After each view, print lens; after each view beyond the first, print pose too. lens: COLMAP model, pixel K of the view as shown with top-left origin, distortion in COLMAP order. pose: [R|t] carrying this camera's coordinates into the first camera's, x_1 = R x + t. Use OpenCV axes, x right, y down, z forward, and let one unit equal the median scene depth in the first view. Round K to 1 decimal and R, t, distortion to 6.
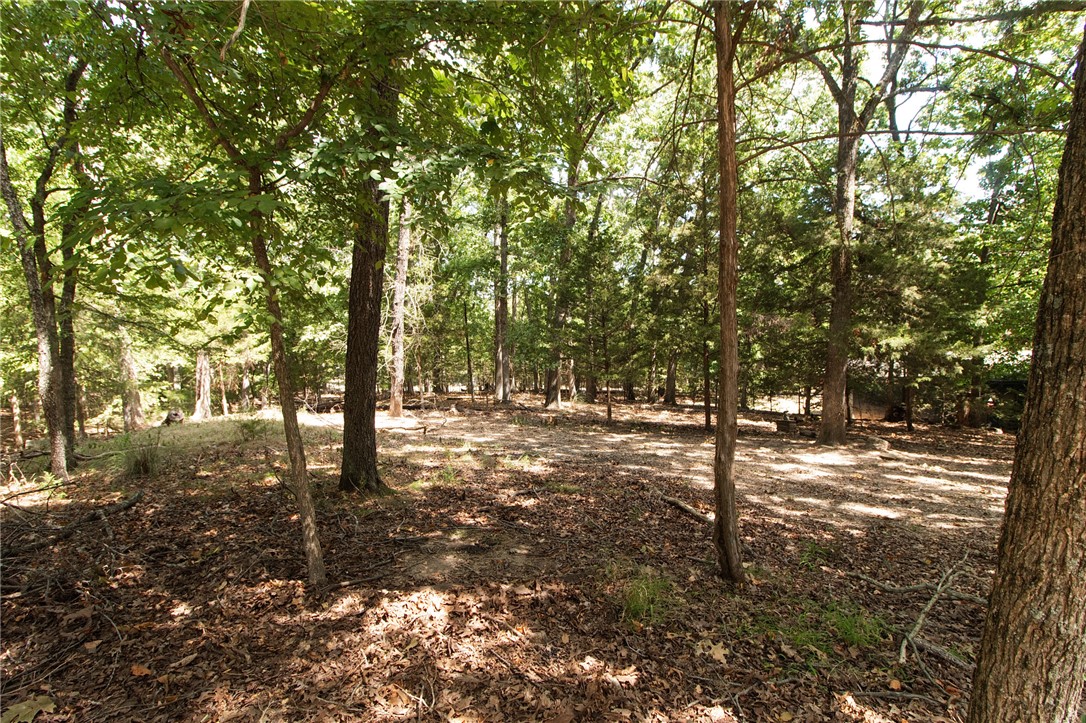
lens RADIAL K [[520.2, 0, 543.5], [0, 520.2, 361.6], [0, 0, 1]] dist [0.001327, 0.000113]
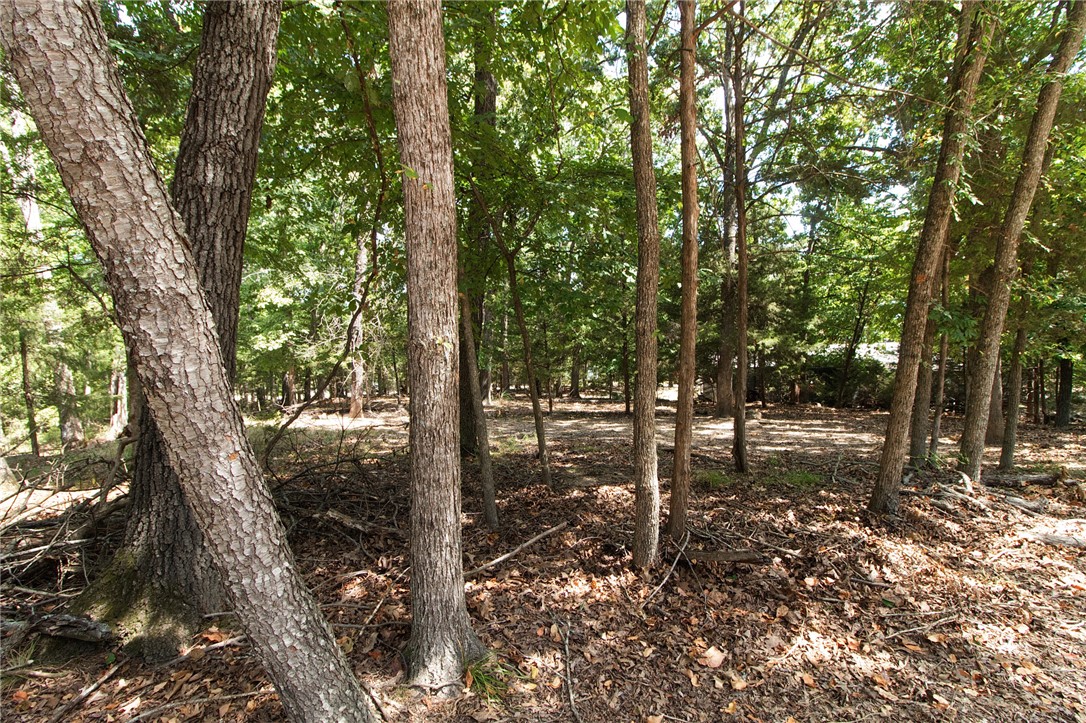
lens RADIAL K [[520.2, 0, 542.4], [0, 520.2, 360.5], [0, 0, 1]] dist [0.001327, 0.000113]
pose [[0.967602, -0.027641, 0.250965, -0.231341], [0.028655, 0.999589, -0.000386, -0.003356], [-0.250851, 0.007565, 0.967996, -0.191058]]
